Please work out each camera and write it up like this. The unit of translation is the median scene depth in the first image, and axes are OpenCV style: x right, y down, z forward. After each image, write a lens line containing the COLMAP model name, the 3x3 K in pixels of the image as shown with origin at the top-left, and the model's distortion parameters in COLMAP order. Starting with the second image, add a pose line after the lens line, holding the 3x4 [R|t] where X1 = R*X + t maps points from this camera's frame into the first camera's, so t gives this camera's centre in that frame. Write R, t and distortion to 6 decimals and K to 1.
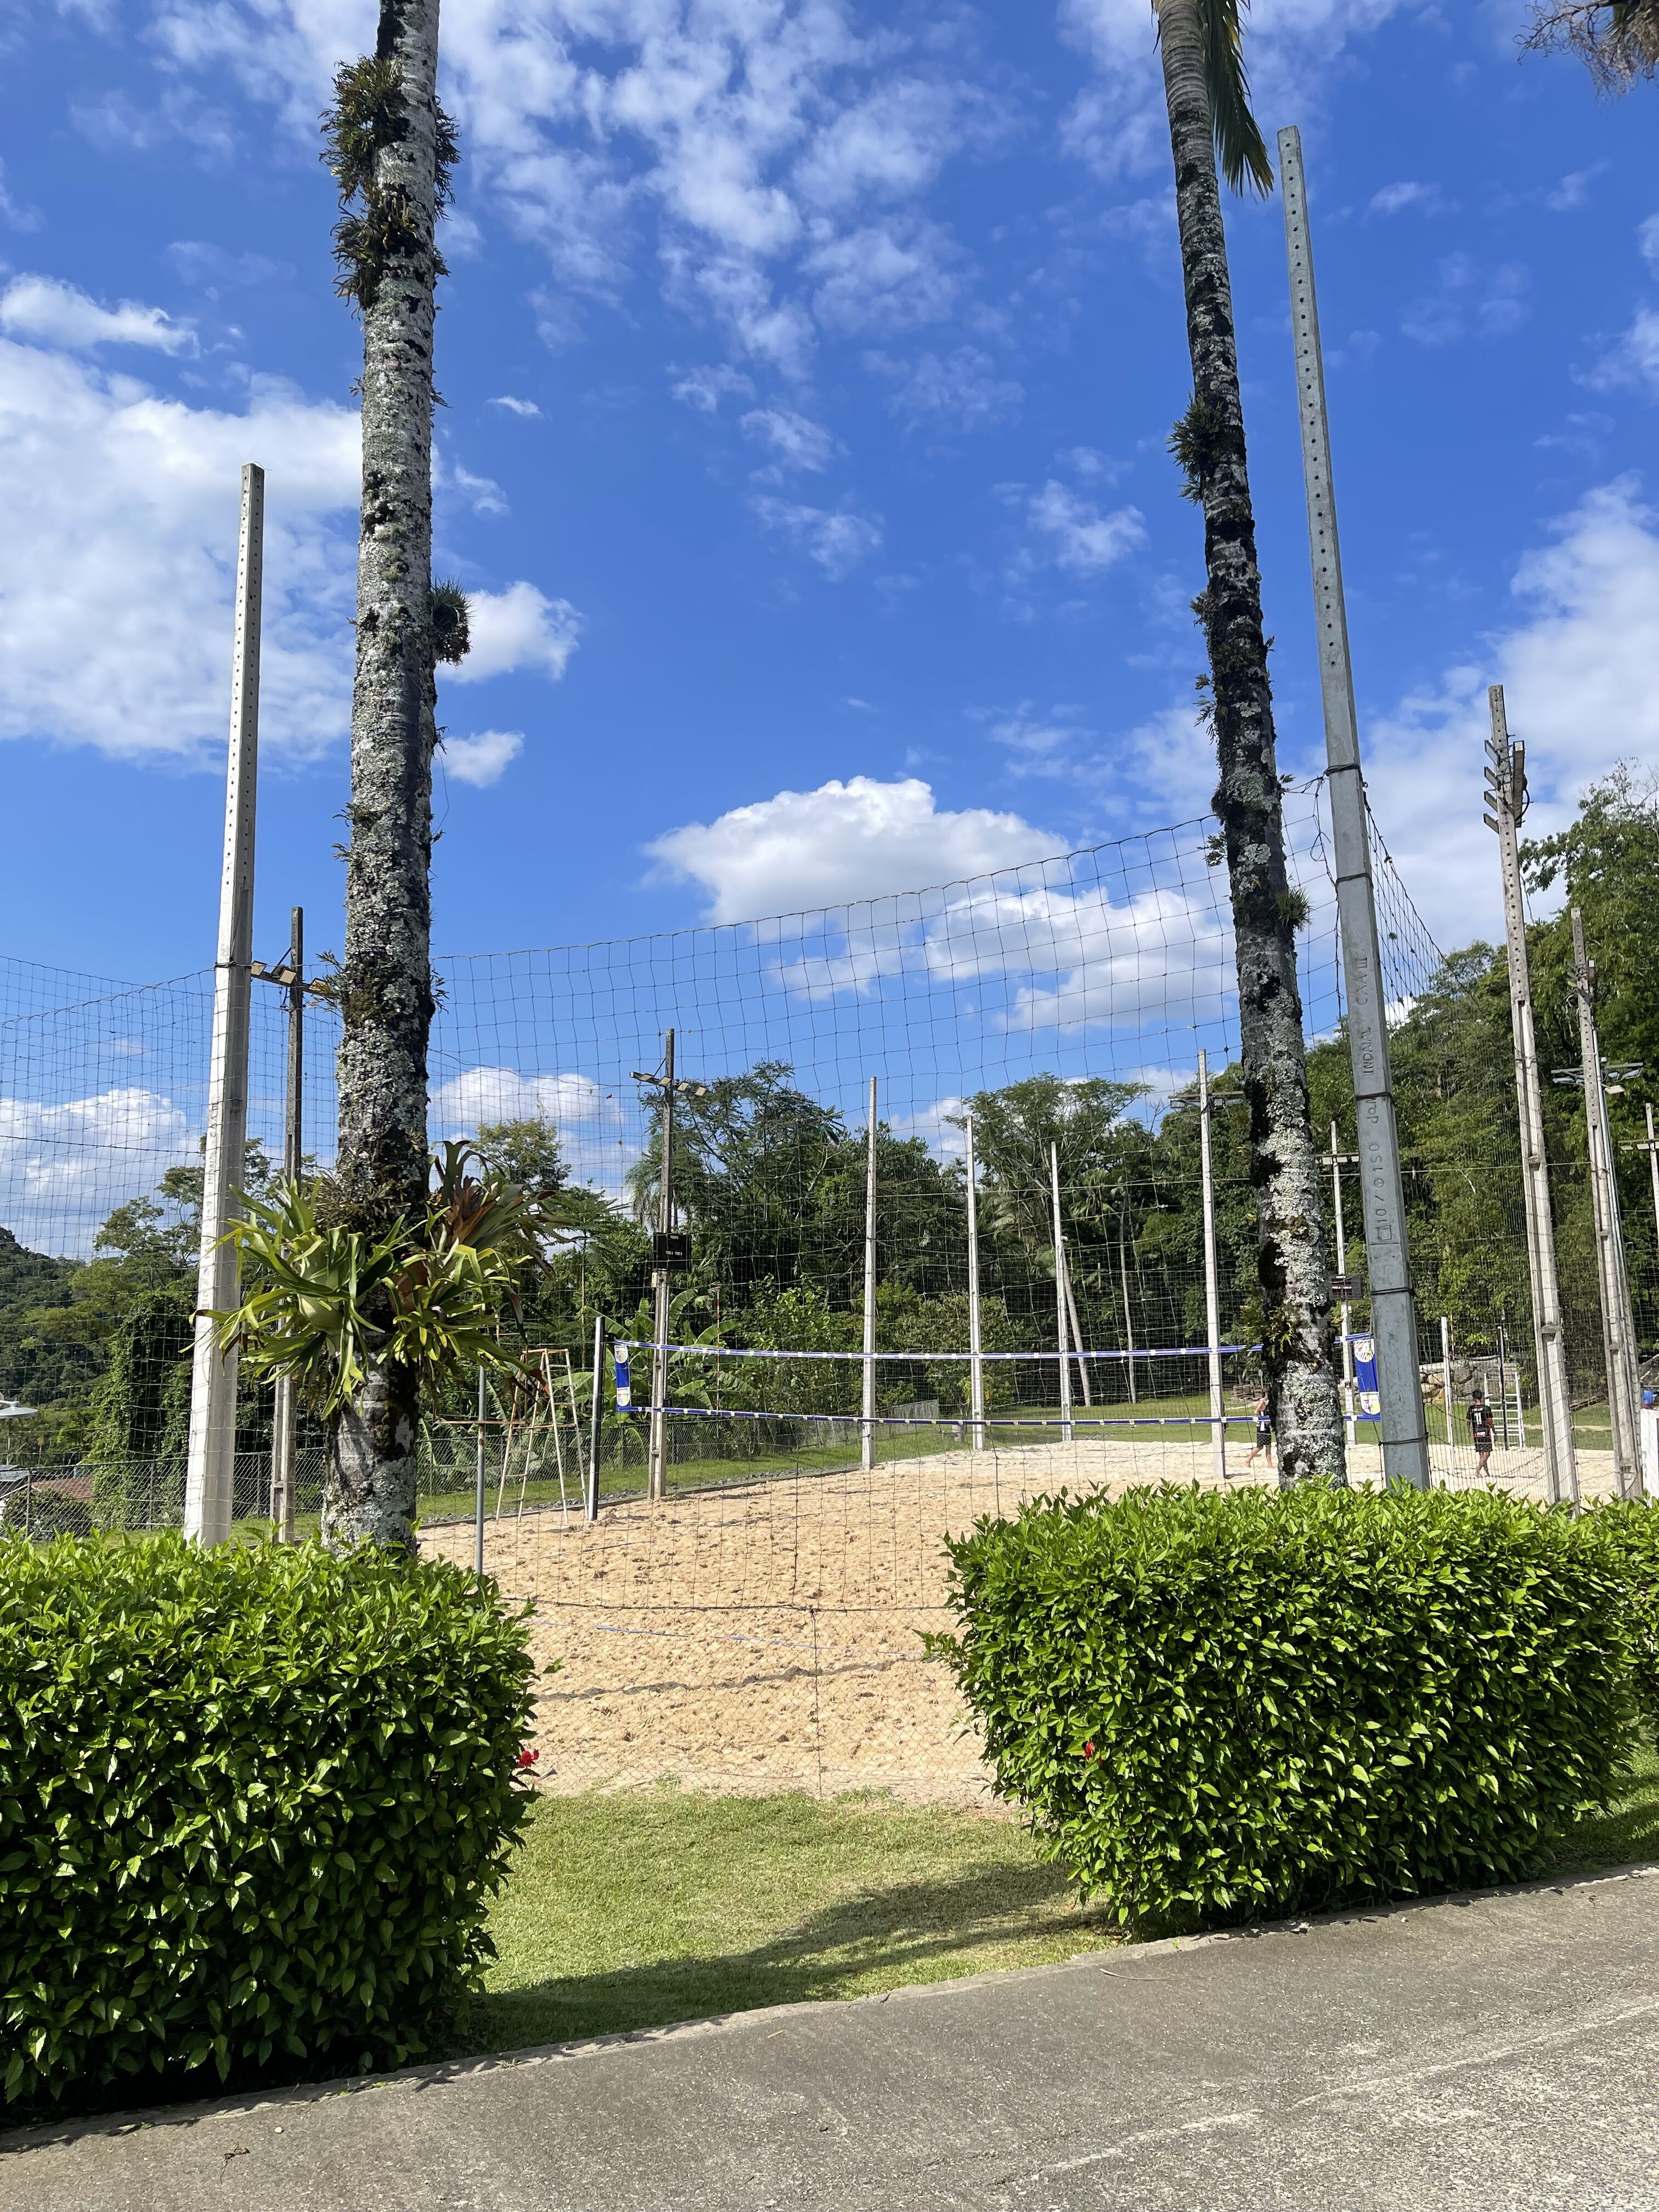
lens RADIAL K [[1759.8, 0, 829.5], [0, 1759.8, 1106.0], [0, 0, 1]] dist [0.048429, -0.001256]
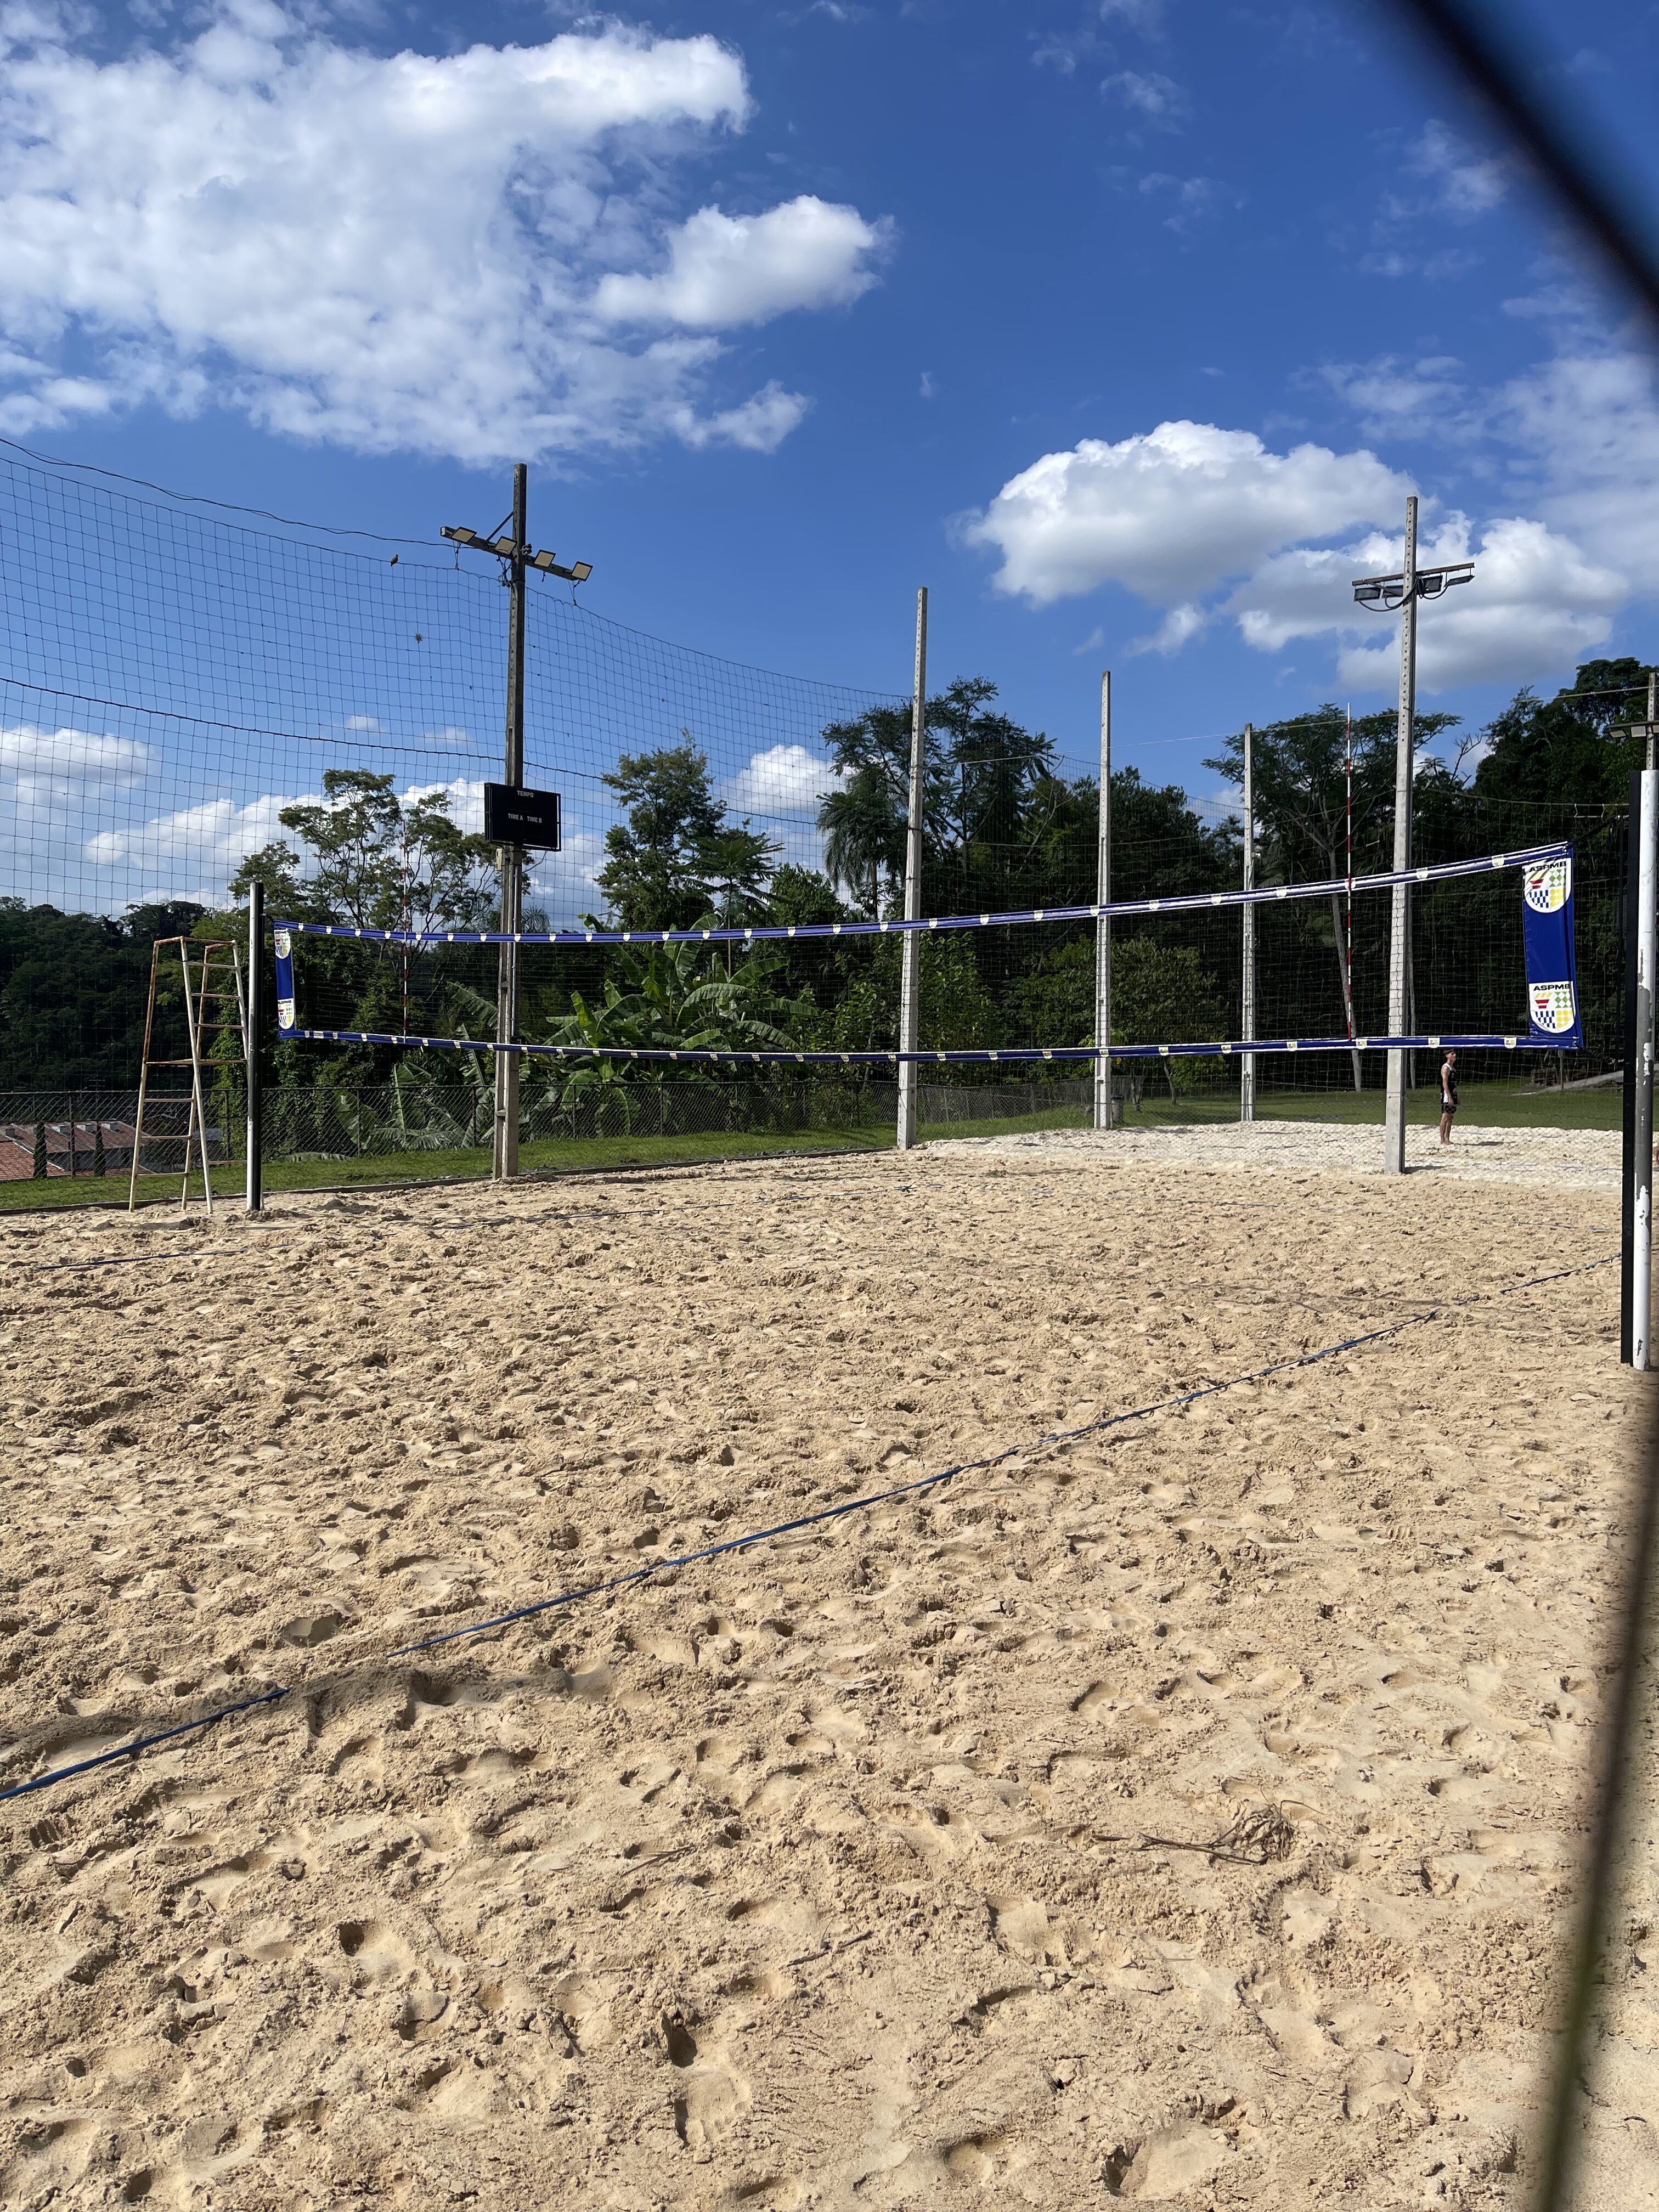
lens RADIAL K [[1660.6, 0, 829.5], [0, 1660.6, 1106.0], [0, 0, 1]] dist [0.081761, -0.141071]
pose [[0.980305, 0.020870, -0.196382, 0.049566], [0.014037, 0.984523, 0.174694, 0.027444], [0.196989, -0.174010, 0.964840, 0.133558]]
